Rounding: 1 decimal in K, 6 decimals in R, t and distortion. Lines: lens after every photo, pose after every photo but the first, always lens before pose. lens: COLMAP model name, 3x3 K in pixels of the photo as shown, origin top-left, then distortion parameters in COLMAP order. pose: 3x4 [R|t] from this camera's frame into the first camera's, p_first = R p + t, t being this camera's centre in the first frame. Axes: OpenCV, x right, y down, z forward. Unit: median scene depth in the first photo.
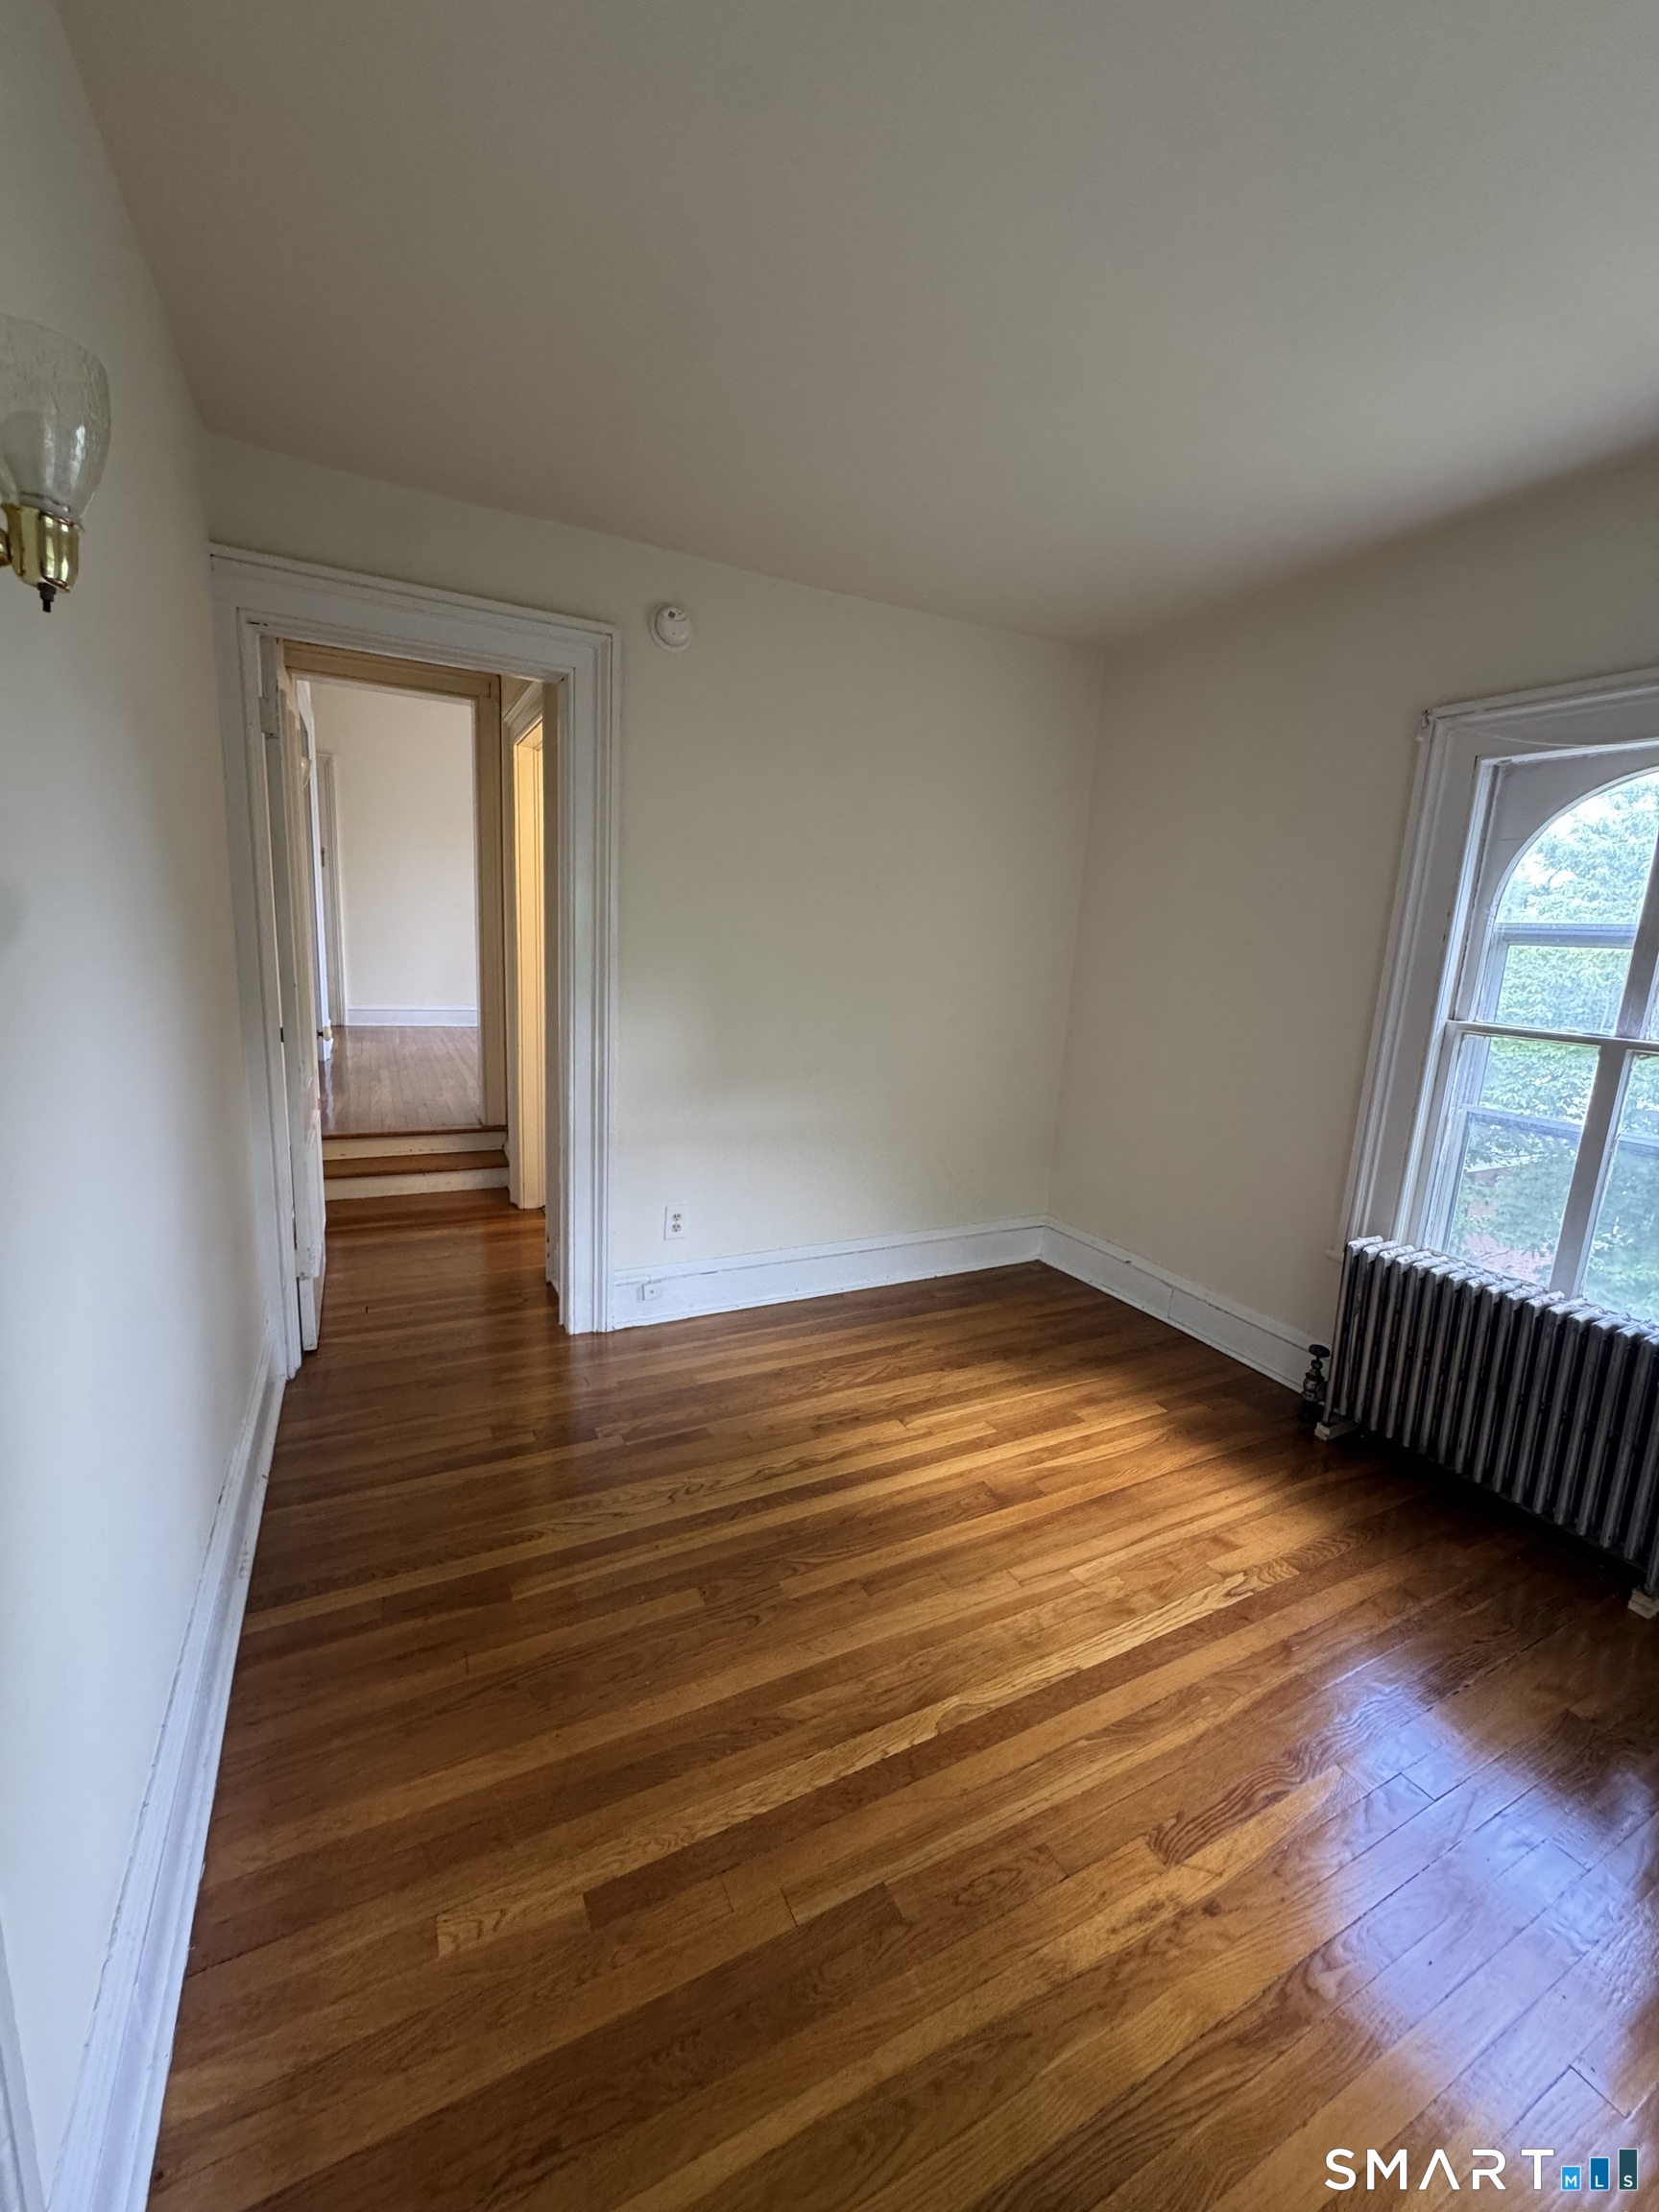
lens RADIAL K [[884.9, 0, 831.8], [0, 884.9, 1103.7], [0, 0, 1]] dist [-0.004470, 0.000400]
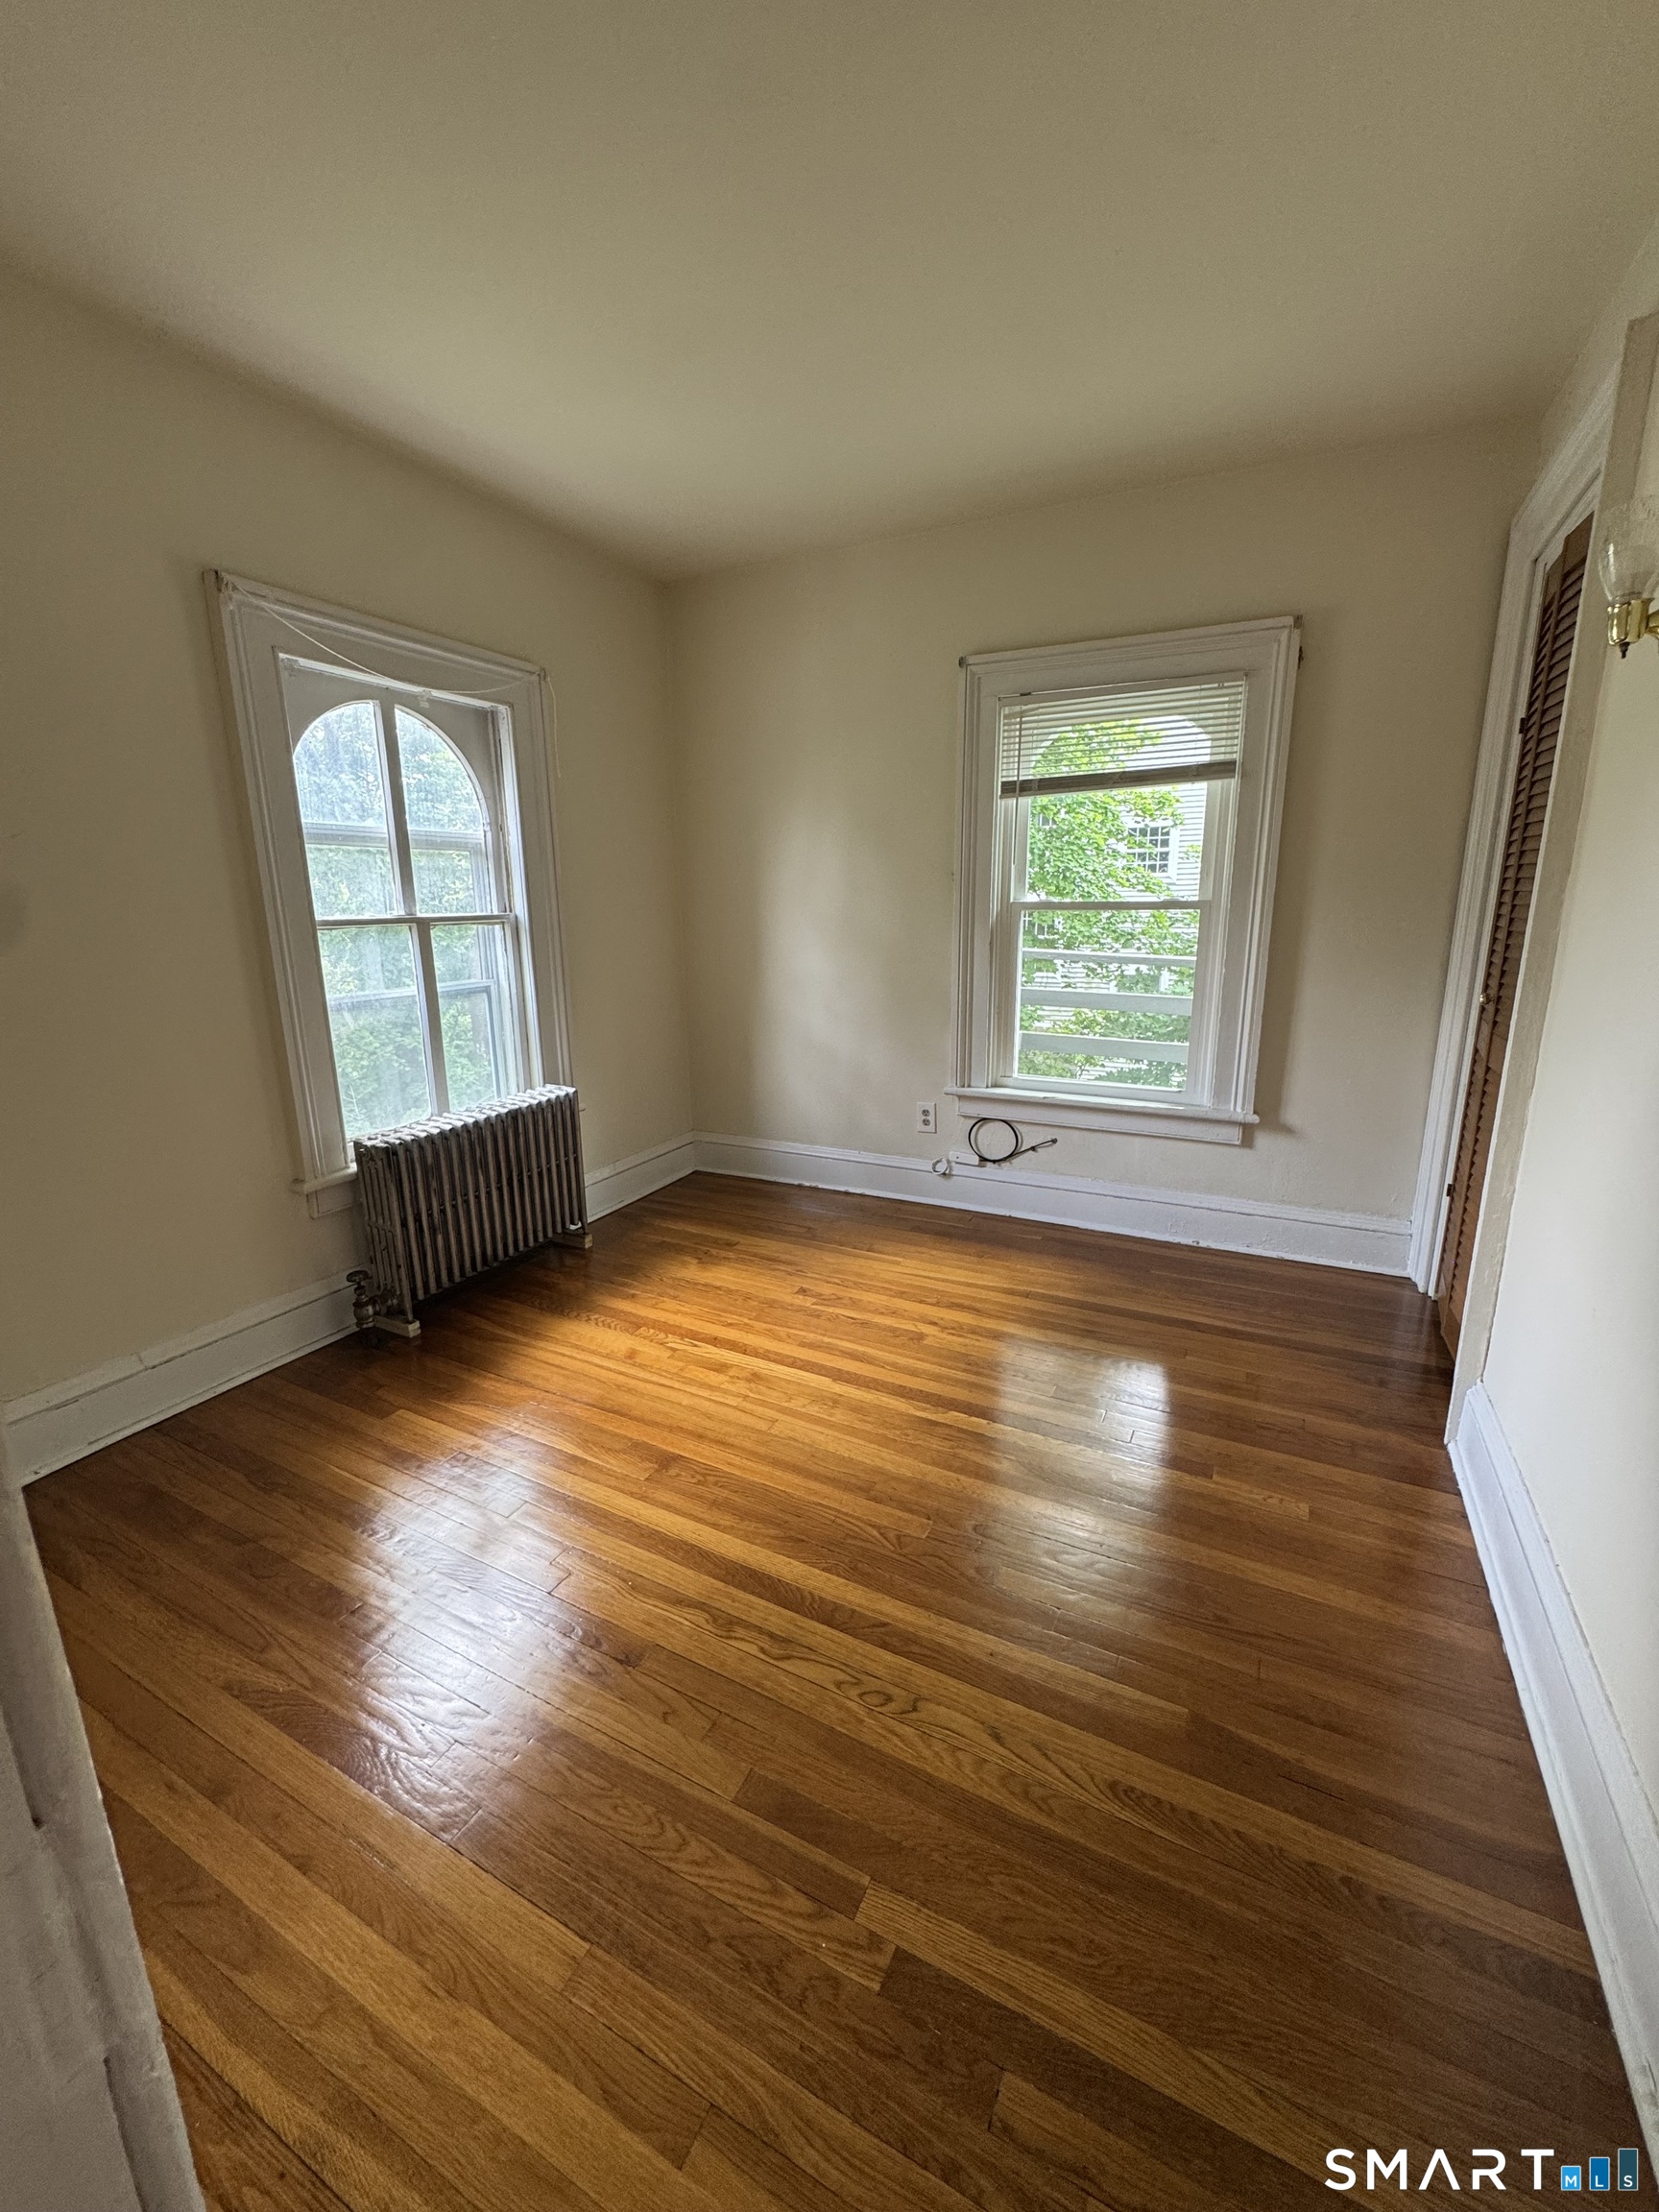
lens RADIAL K [[884.9, 0, 815.2], [0, 884.9, 1094.2], [0, 0, 1]] dist [-0.004470, 0.000400]
pose [[-0.576256, -0.222132, 0.786502, -0.594439], [0.133153, 0.923978, 0.358518, -0.242525], [-0.806349, 0.311323, -0.502871, 1.331829]]
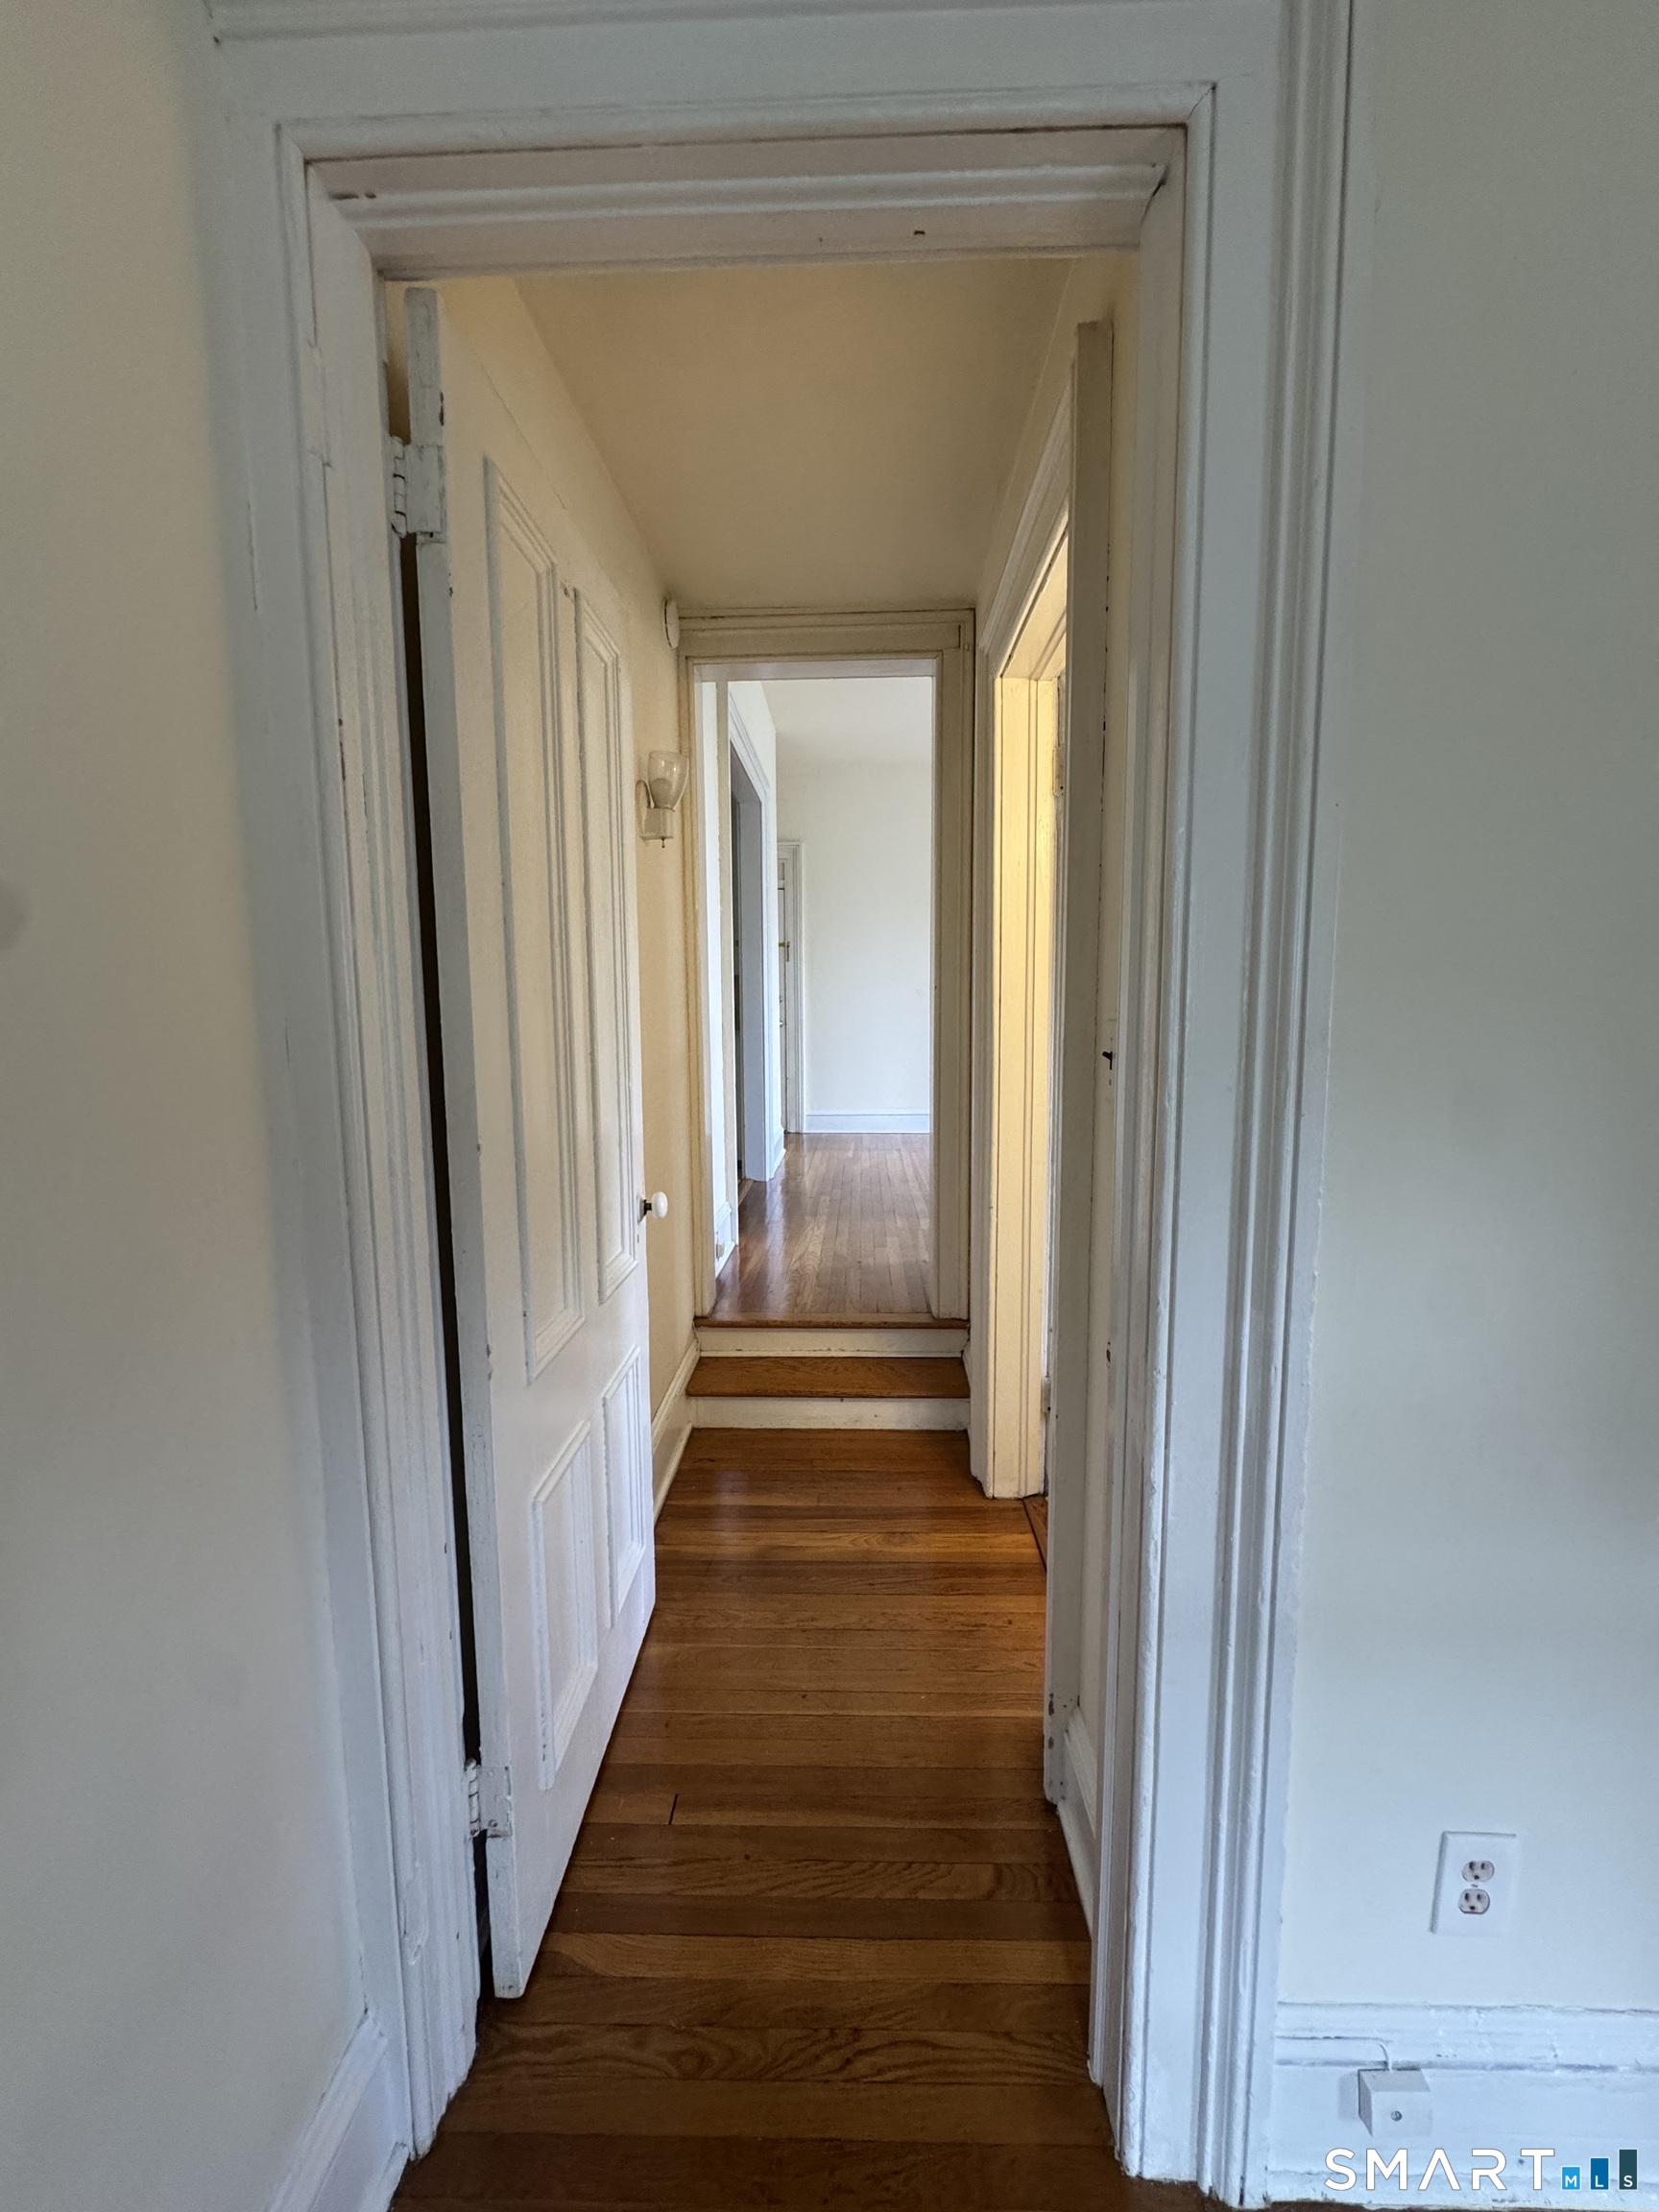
lens RADIAL K [[884.9, 0, 826.9], [0, 884.9, 1108.4], [0, 0, 1]] dist [-0.004470, 0.000400]
pose [[0.870418, -0.008196, -0.492246, -0.330672], [-0.037703, 0.995815, -0.083249, -0.155624], [0.490868, 0.091021, 0.866466, 0.897383]]
